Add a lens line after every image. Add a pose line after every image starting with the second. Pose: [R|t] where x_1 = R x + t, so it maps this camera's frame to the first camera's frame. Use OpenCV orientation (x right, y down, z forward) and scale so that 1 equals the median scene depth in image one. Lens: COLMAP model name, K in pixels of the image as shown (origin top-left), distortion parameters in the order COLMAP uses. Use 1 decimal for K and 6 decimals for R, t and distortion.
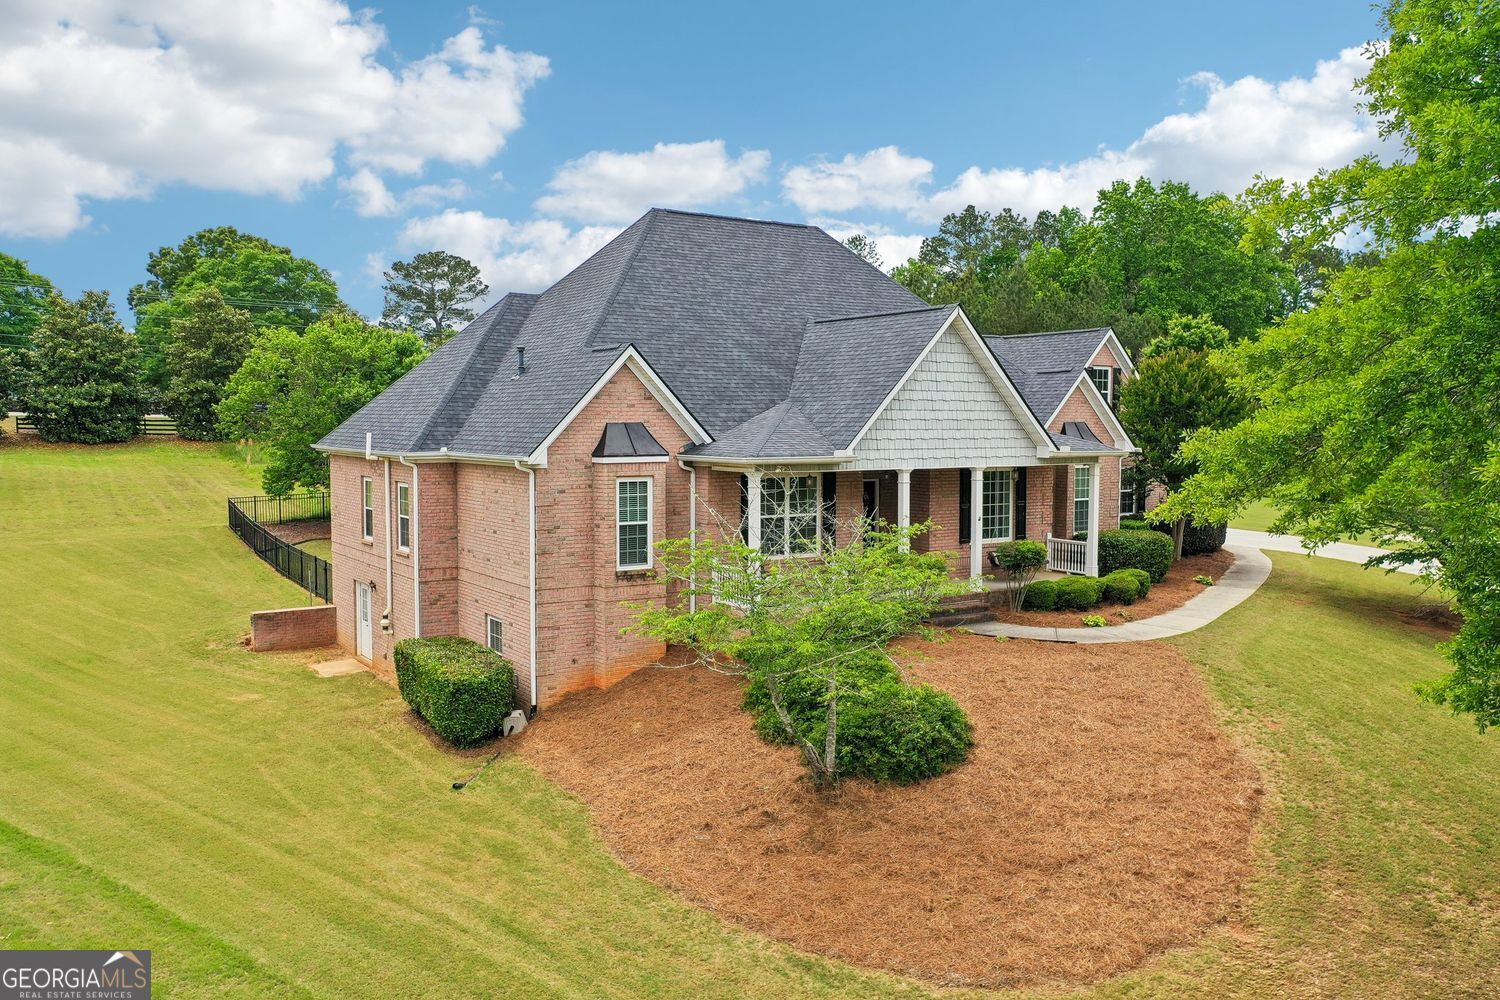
lens RADIAL K [[1185.4, 0, 750.0], [0, 1185.4, 500.0], [0, 0, 1]] dist [0.003240, 0.001530]
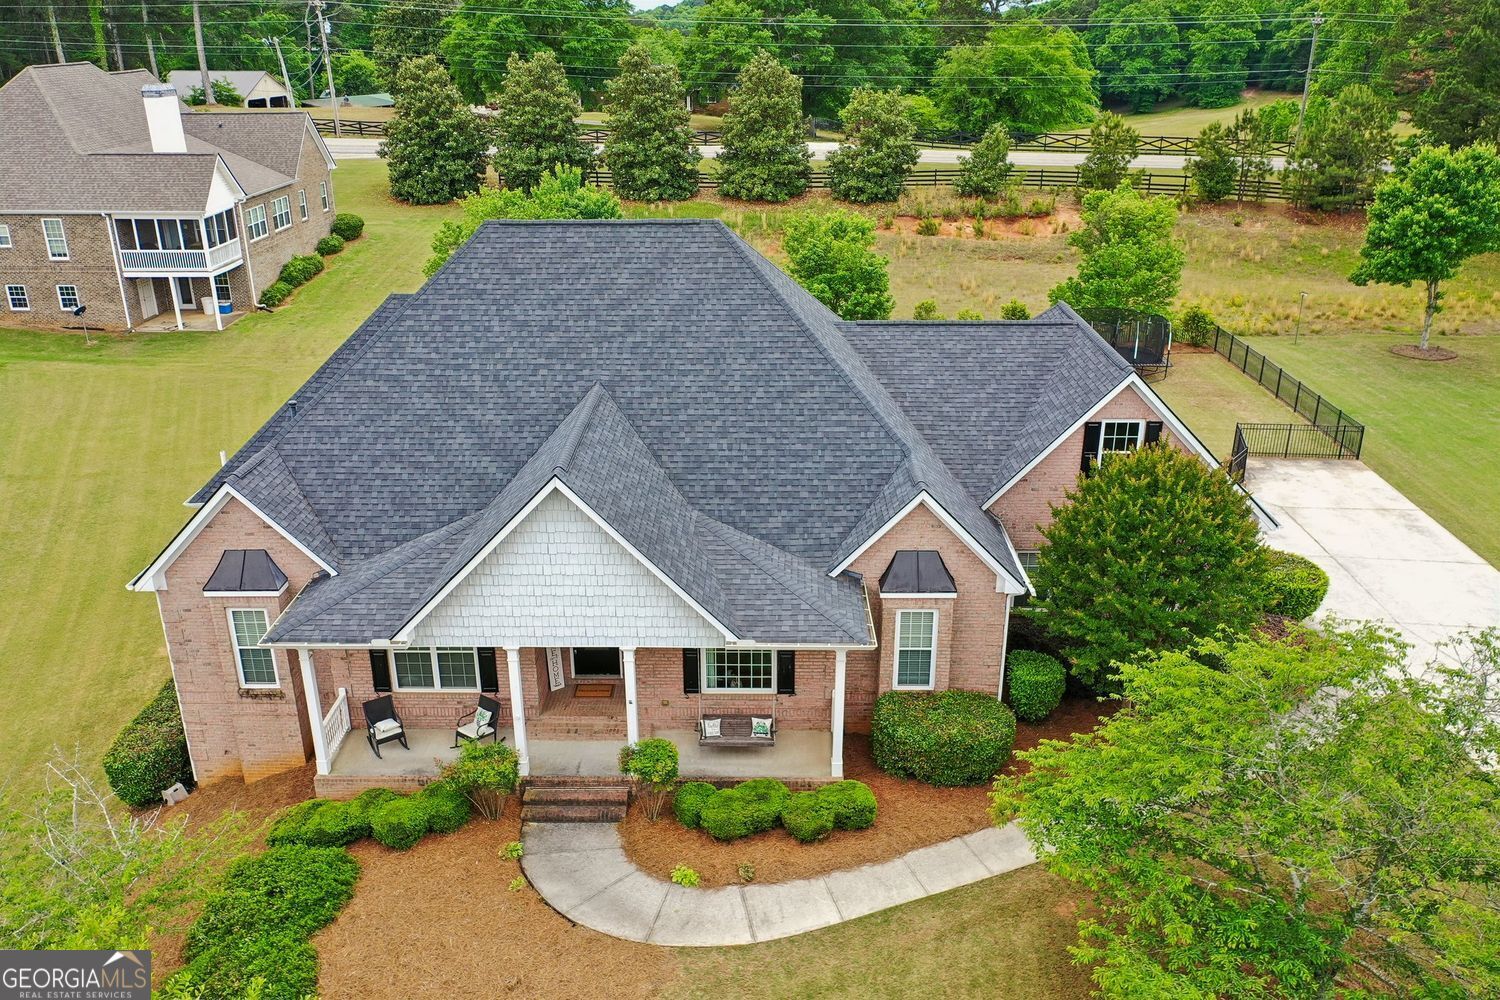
lens RADIAL K [[1185.4, 0, 750.0], [0, 1185.4, 500.0], [0, 0, 1]] dist [0.003240, 0.001530]
pose [[0.823563, 0.208607, -0.527472, 0.675909], [-0.031599, 0.945346, 0.324534, -0.393870], [0.566344, -0.250607, 0.785144, 0.427881]]
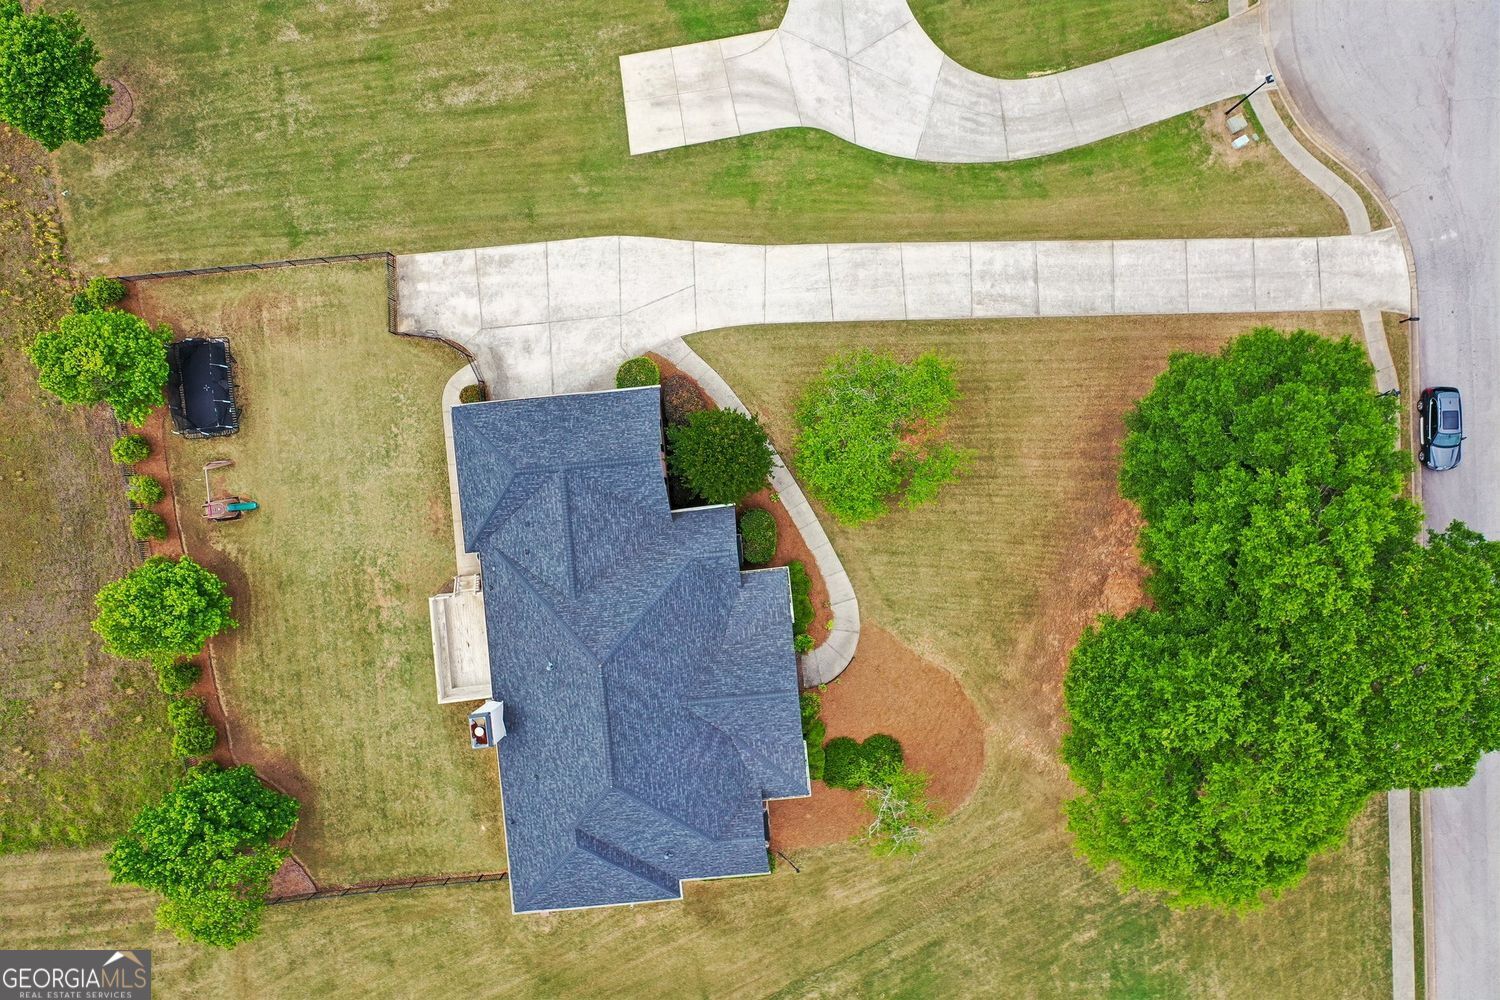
lens RADIAL K [[1190.8, 0, 750.0], [0, 1190.8, 500.0], [0, 0, 1]] dist [0.003718, 0.002293]
pose [[0.472464, -0.881313, -0.008086, 0.436092], [0.077624, 0.032471, 0.996454, -2.212187], [-0.877925, -0.471417, 0.083752, 1.014516]]
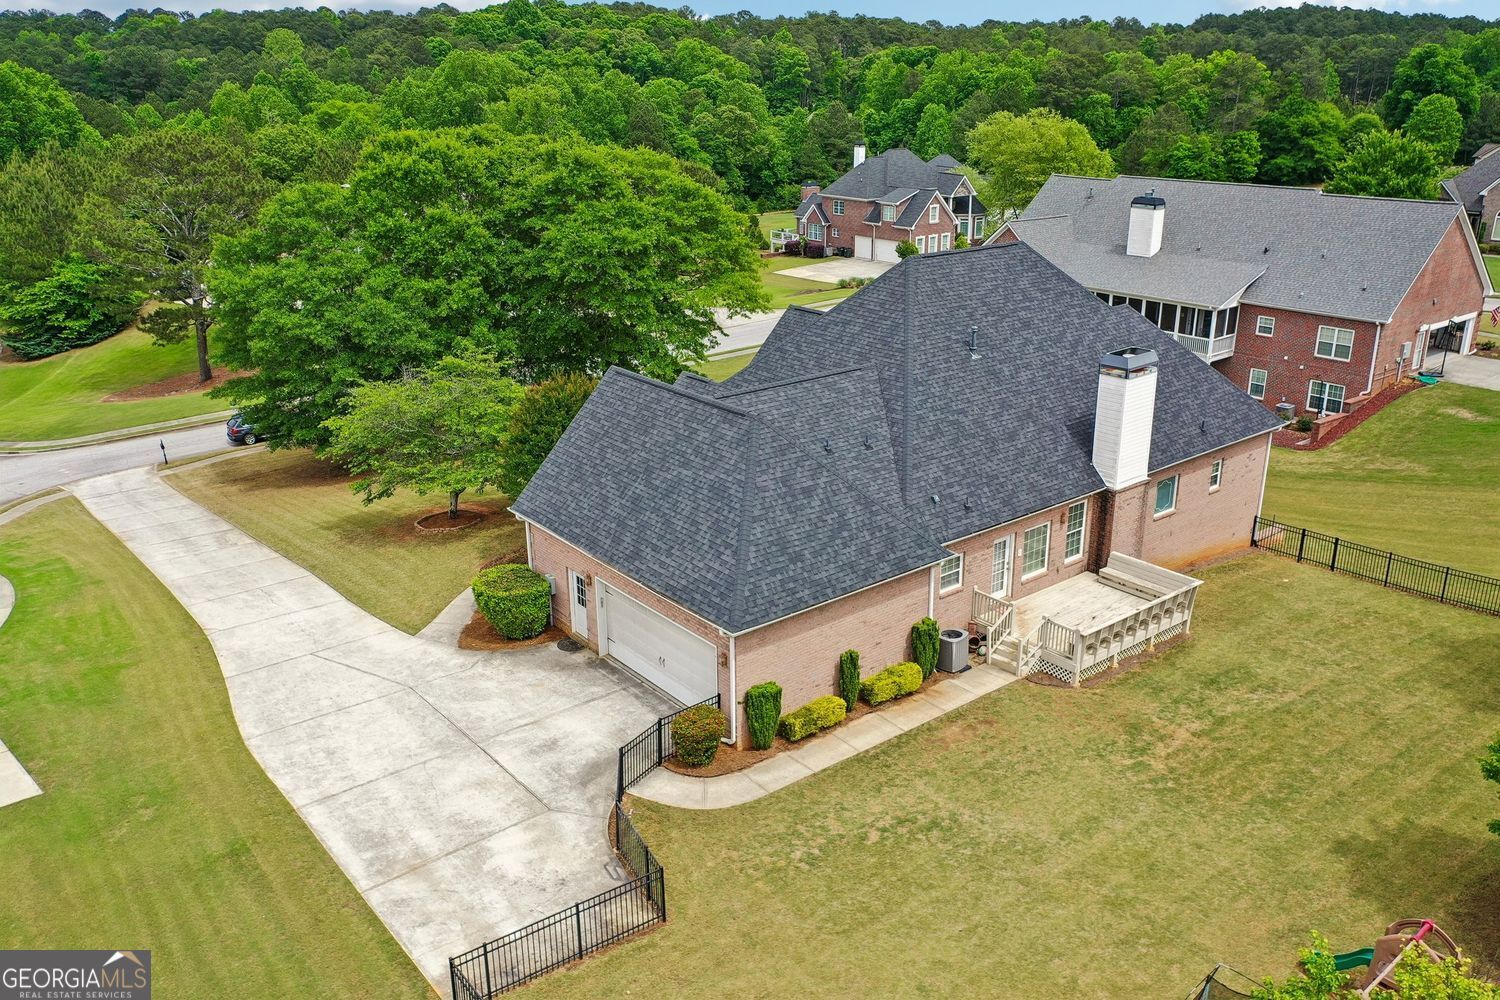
lens RADIAL K [[1185.4, 0, 750.0], [0, 1185.4, 500.0], [0, 0, 1]] dist [0.003240, 0.001530]
pose [[-0.996083, 0.035386, -0.081036, 0.372796], [0.000024, 0.916545, 0.399931, -0.578098], [0.088425, 0.398363, -0.912956, 2.599794]]
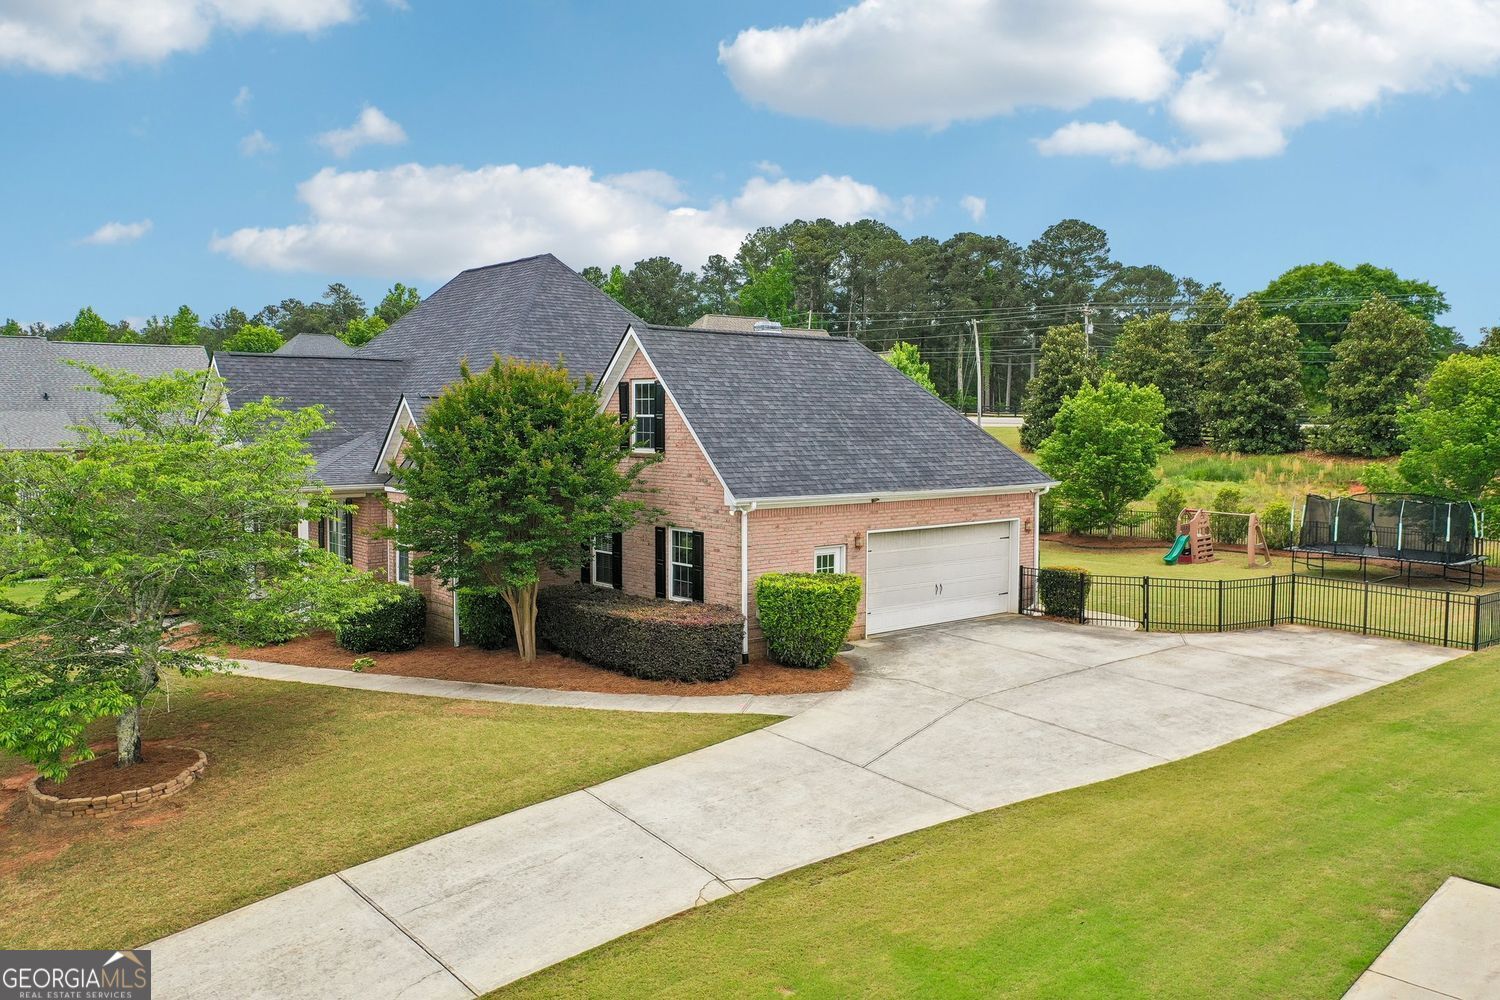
lens RADIAL K [[1185.4, 0, 750.0], [0, 1185.4, 500.0], [0, 0, 1]] dist [0.003240, 0.001530]
pose [[0.105377, 0.069058, -0.992032, 1.371015], [-0.068677, 0.995709, 0.062019, -0.122719], [0.992058, 0.061594, 0.109668, 1.353848]]
